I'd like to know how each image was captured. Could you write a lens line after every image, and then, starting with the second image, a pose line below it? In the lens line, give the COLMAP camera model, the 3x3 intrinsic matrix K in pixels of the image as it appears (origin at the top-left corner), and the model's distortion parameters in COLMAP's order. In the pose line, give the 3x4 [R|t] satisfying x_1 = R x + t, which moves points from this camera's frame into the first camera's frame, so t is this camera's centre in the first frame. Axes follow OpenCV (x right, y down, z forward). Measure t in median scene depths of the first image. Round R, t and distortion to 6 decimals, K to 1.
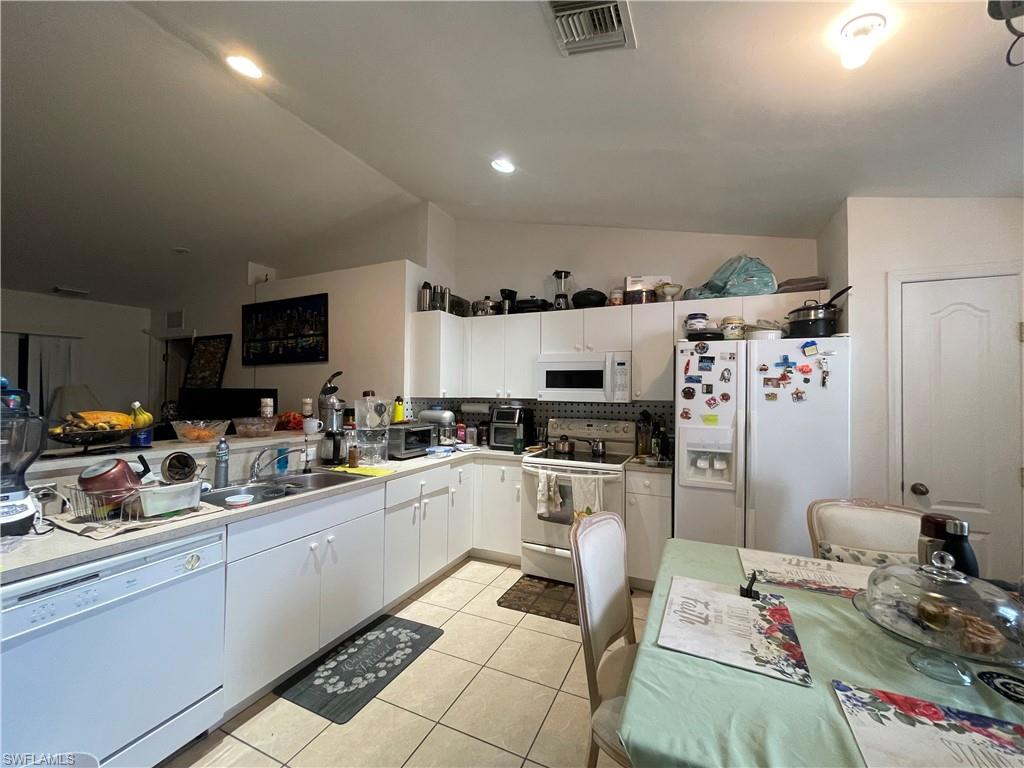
lens RADIAL K [[413.9, 0, 517.8], [0, 413.9, 387.7], [0, 0, 1]] dist [-0.003692, 0.000359]
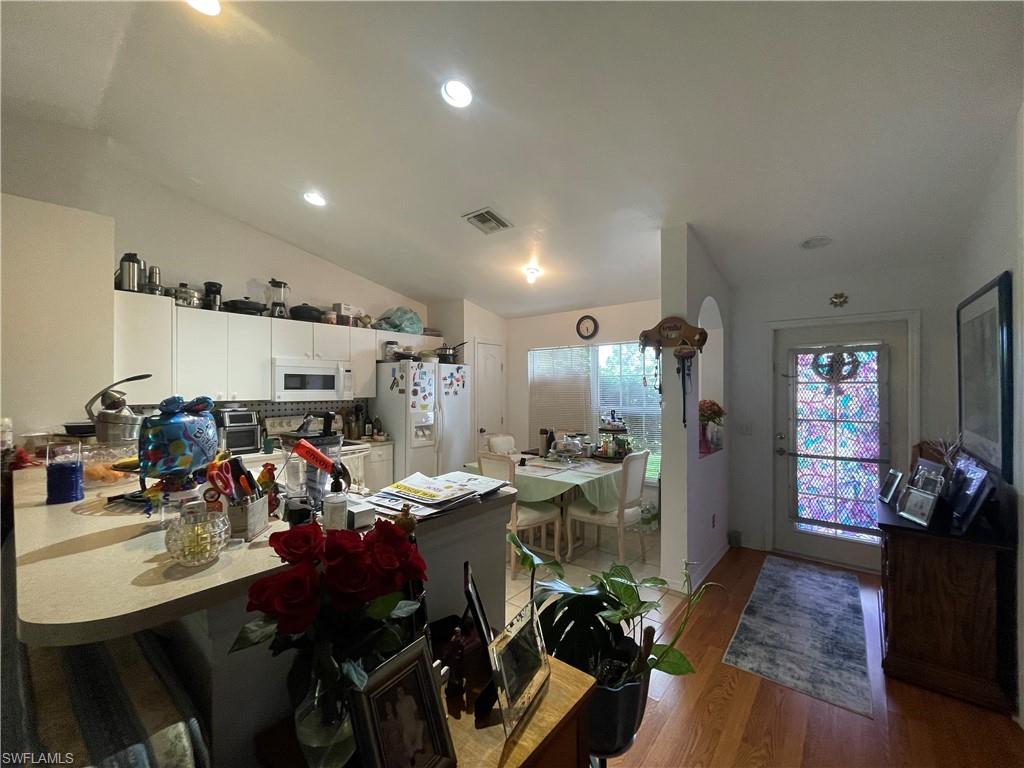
lens RADIAL K [[413.9, 0, 509.6], [0, 413.9, 384.0], [0, 0, 1]] dist [-0.003692, 0.000359]
pose [[0.271052, -0.003866, 0.962557, -0.943874], [-0.006503, 0.999962, 0.005848, -0.028400], [-0.962543, -0.007845, 0.271016, 0.146550]]
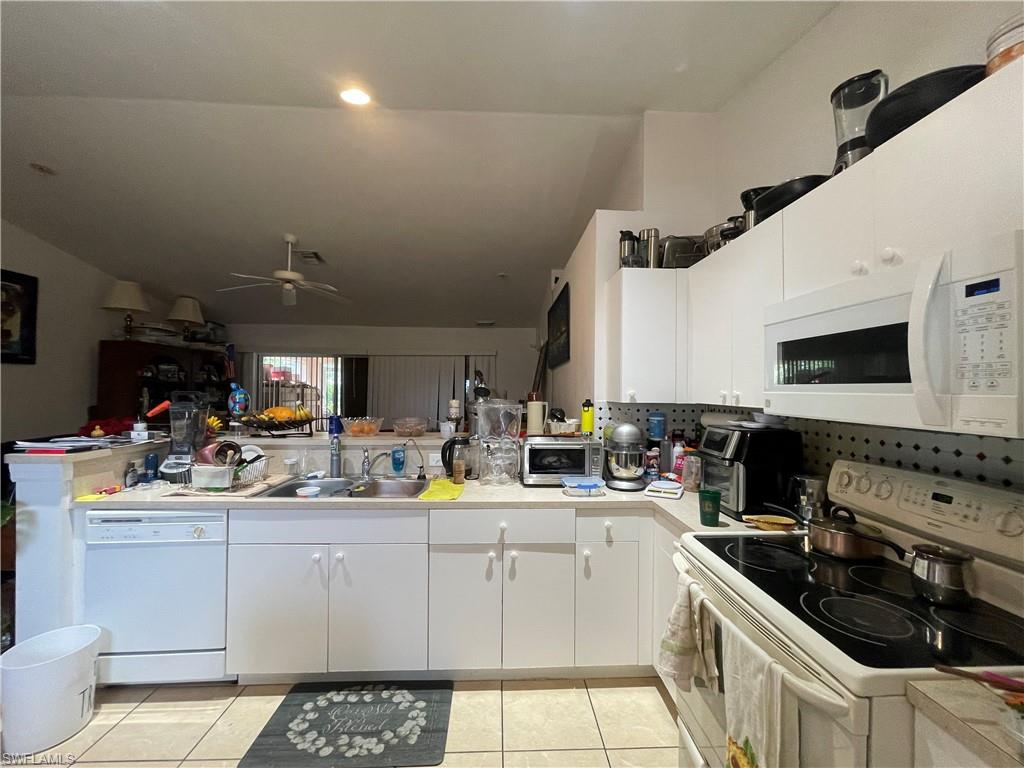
lens RADIAL K [[413.9, 0, 513.9], [0, 413.9, 387.8], [0, 0, 1]] dist [-0.003692, 0.000359]
pose [[0.450955, -0.010832, -0.892481, 0.367015], [0.005673, 0.999941, -0.009269, 0.007194], [0.892529, -0.000883, 0.450989, 0.655496]]
